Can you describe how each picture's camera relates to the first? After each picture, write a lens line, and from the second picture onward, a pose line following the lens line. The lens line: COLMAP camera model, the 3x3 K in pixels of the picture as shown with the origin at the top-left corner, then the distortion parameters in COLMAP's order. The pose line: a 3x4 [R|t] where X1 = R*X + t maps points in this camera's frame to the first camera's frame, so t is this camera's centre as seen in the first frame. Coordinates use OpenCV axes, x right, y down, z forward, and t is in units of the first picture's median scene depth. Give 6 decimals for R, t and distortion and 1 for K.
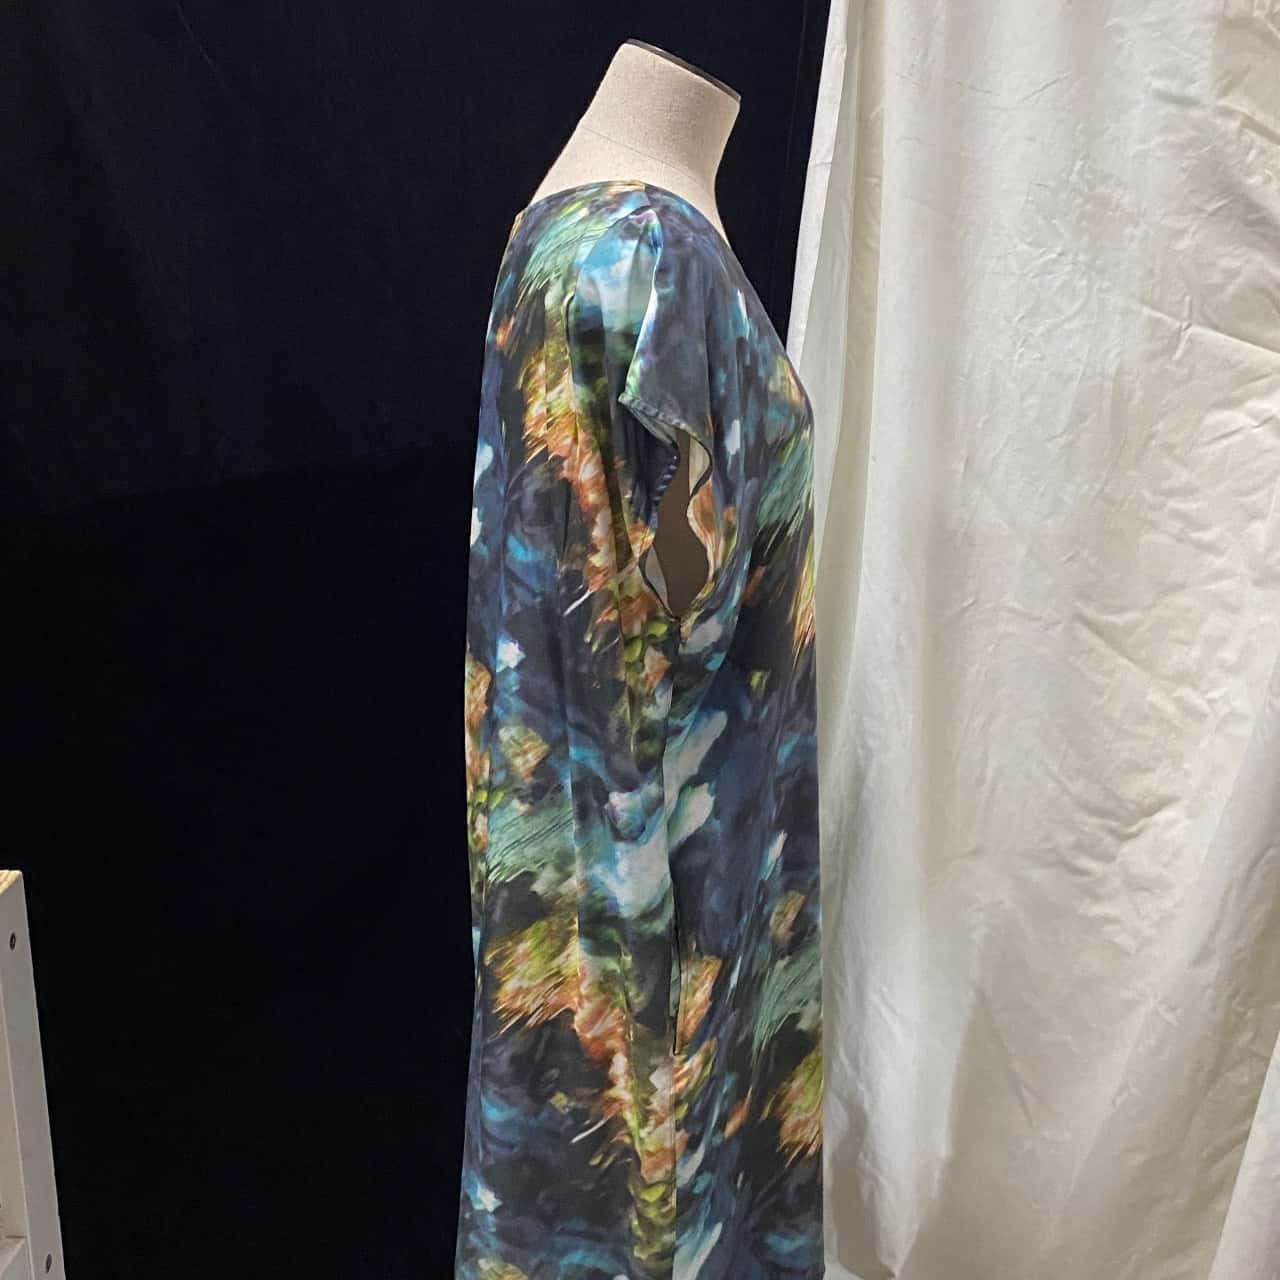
lens RADIAL K [[1681.8, 0, 640.0], [0, 1681.8, 640.0], [0, 0, 1]] dist [0.106563, -0.458905]
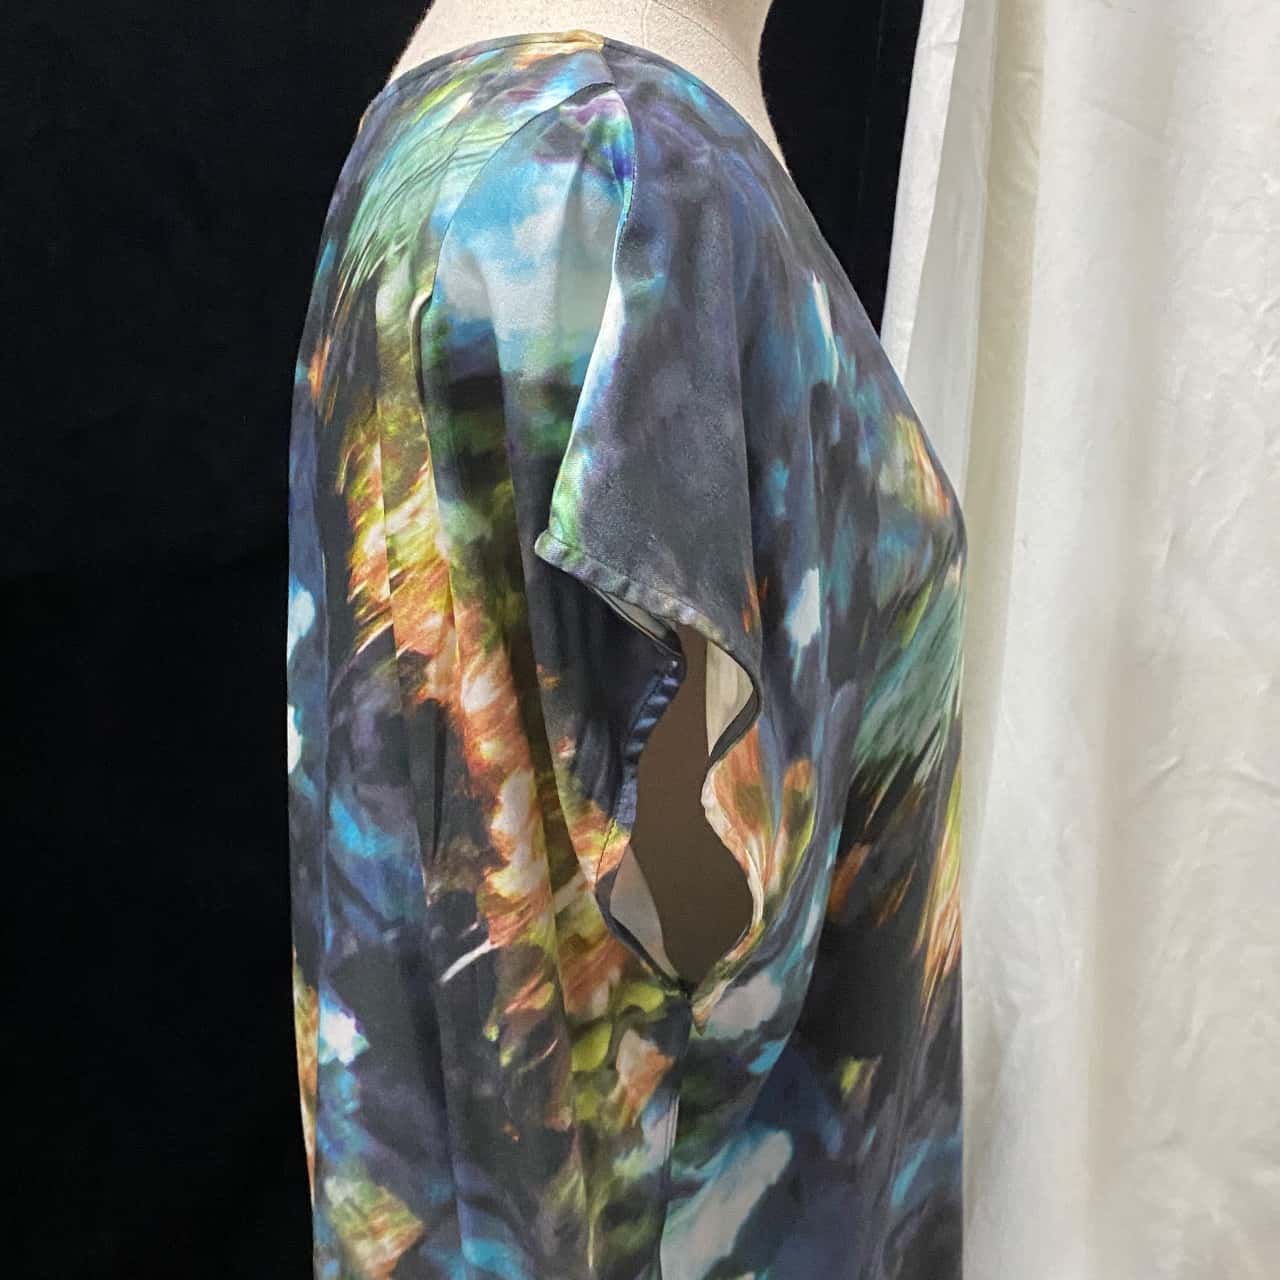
lens RADIAL K [[1670.1, 0, 659.2], [0, 1670.1, 640.5], [0, 0, 1]] dist [0.113609, -0.421747]
pose [[0.999893, -0.006899, -0.012900, 0.020832], [0.007215, 0.999669, 0.024676, -0.115048], [0.012725, -0.024766, 0.999612, 0.520354]]
